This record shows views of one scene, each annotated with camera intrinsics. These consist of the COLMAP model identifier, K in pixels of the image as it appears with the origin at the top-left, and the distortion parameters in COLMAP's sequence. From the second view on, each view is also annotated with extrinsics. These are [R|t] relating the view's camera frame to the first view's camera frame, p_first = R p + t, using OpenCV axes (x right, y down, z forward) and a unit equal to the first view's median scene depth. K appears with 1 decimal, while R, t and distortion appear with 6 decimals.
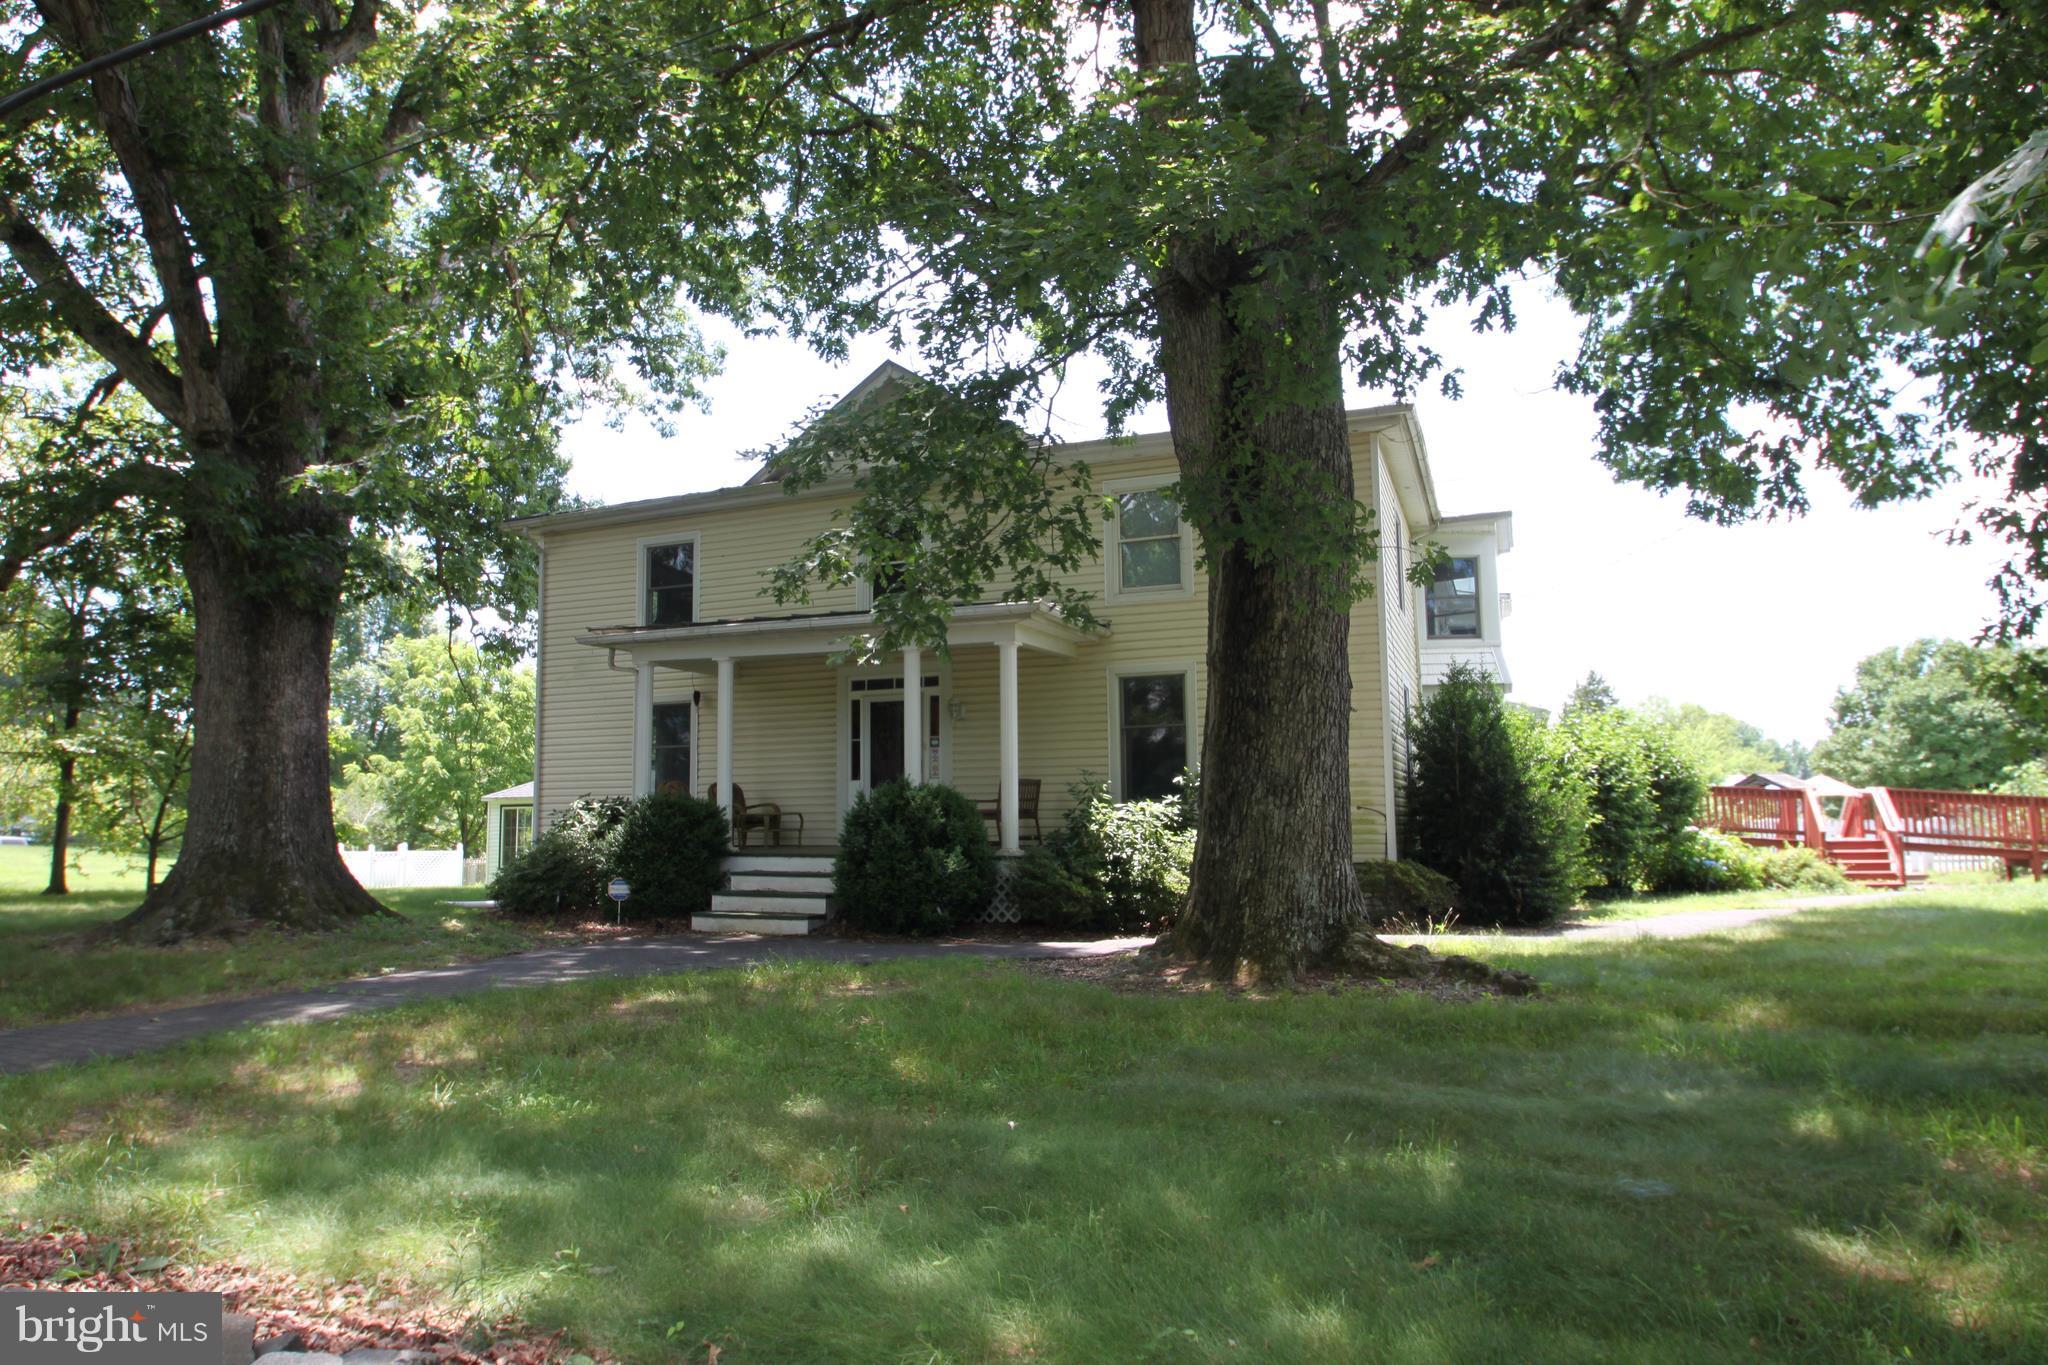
lens RADIAL K [[1265.3, 0, 1019.5], [0, 1265.3, 662.3], [0, 0, 1]] dist [-0.019482, -0.000768]
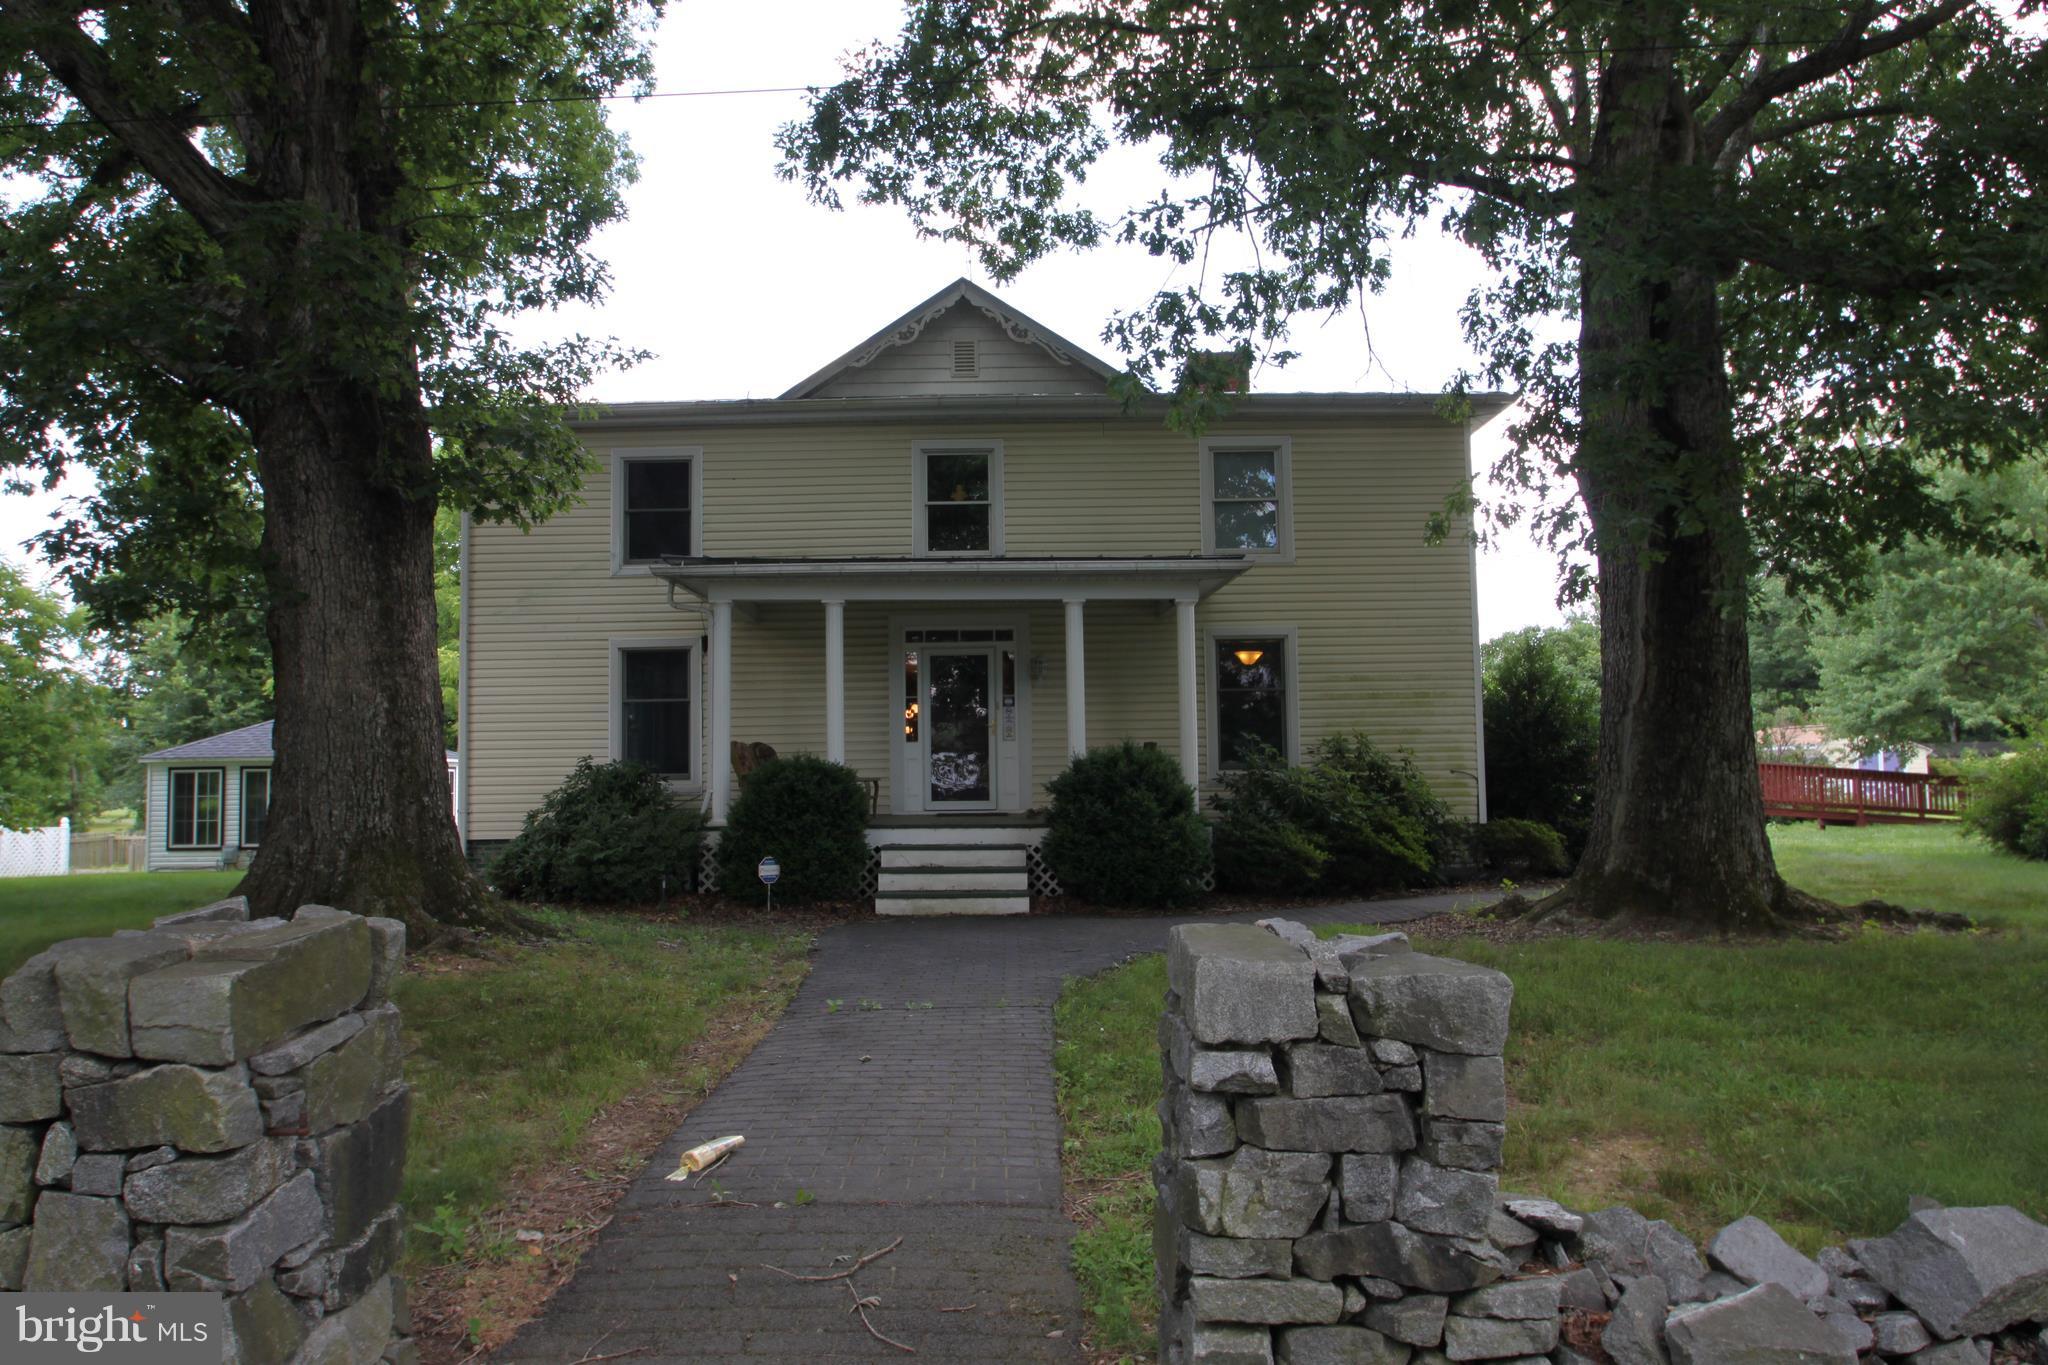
lens RADIAL K [[1323.8, 0, 999.7], [0, 1323.8, 689.3], [0, 0, 1]] dist [-0.018237, -0.017034]
pose [[0.921527, 0.021853, 0.387699, -0.420196], [-0.042698, 0.998064, 0.045232, 0.009504], [-0.385959, -0.058237, 0.920676, 0.105295]]
